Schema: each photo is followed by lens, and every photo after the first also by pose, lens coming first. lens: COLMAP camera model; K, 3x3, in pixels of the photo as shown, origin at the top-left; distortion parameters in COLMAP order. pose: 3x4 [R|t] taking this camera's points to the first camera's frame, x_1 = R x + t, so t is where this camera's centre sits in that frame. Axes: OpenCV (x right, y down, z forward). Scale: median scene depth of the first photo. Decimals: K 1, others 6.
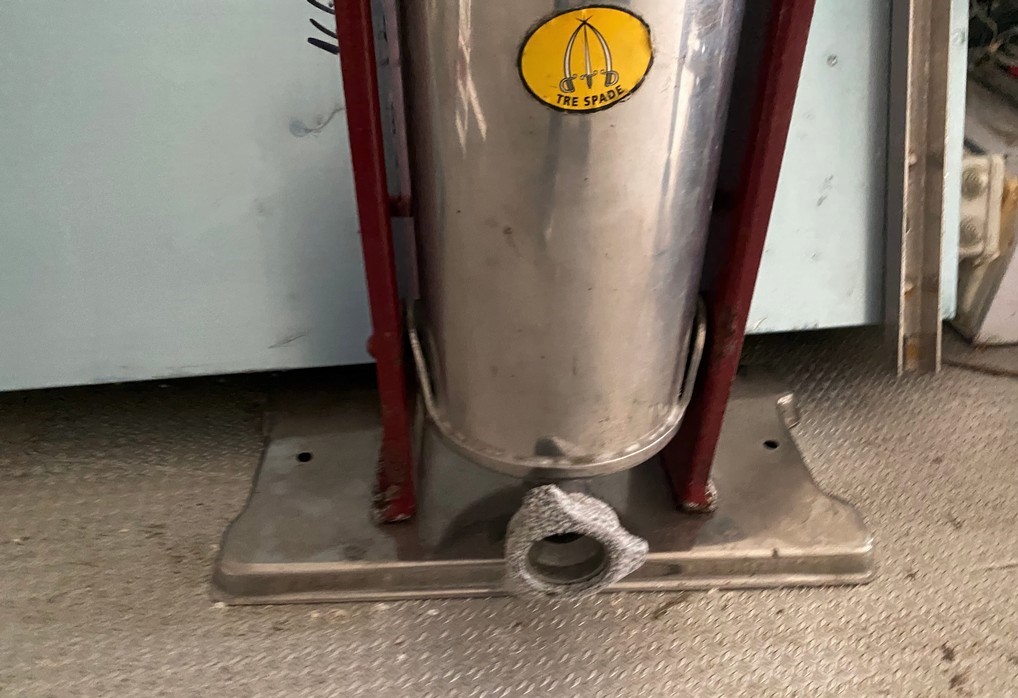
lens RADIAL K [[789.1, 0, 514.5], [0, 789.1, 384.5], [0, 0, 1]] dist [0.001820, -0.002599]
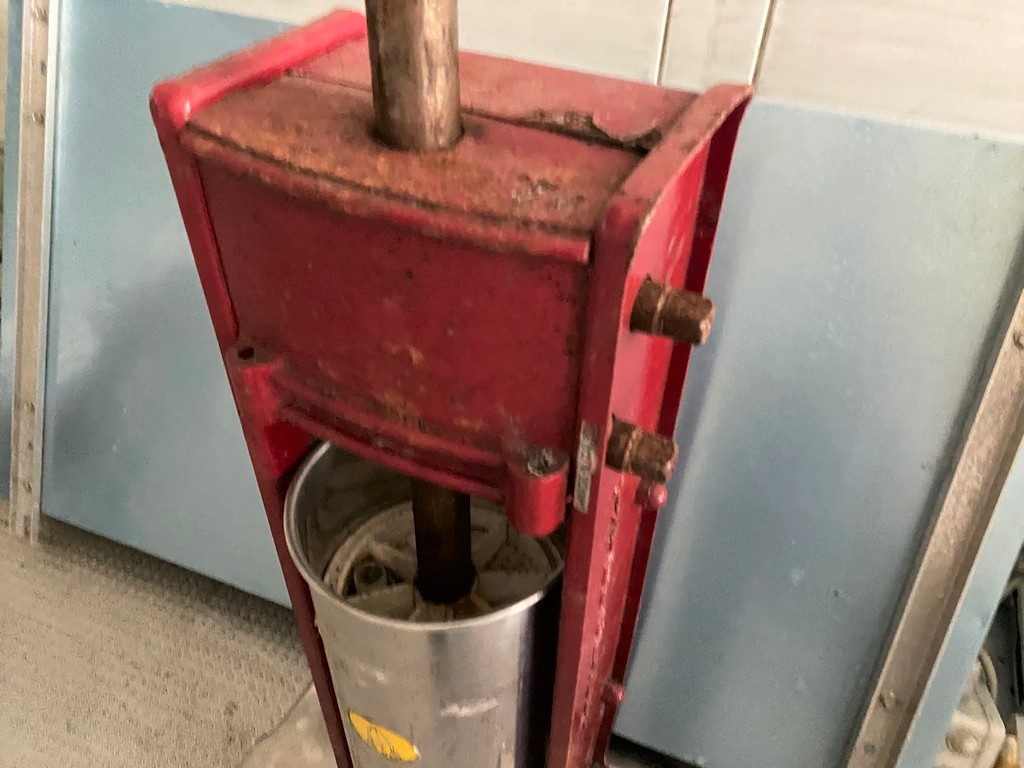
lens RADIAL K [[787.7, 0, 514.7], [0, 787.7, 381.1], [0, 0, 1]] dist [0.001940, 0.000080]
pose [[0.862634, 0.334261, -0.379648, 0.419174], [-0.314017, 0.942288, 0.116129, -0.828742], [0.396555, 0.019039, 0.917814, -0.208702]]
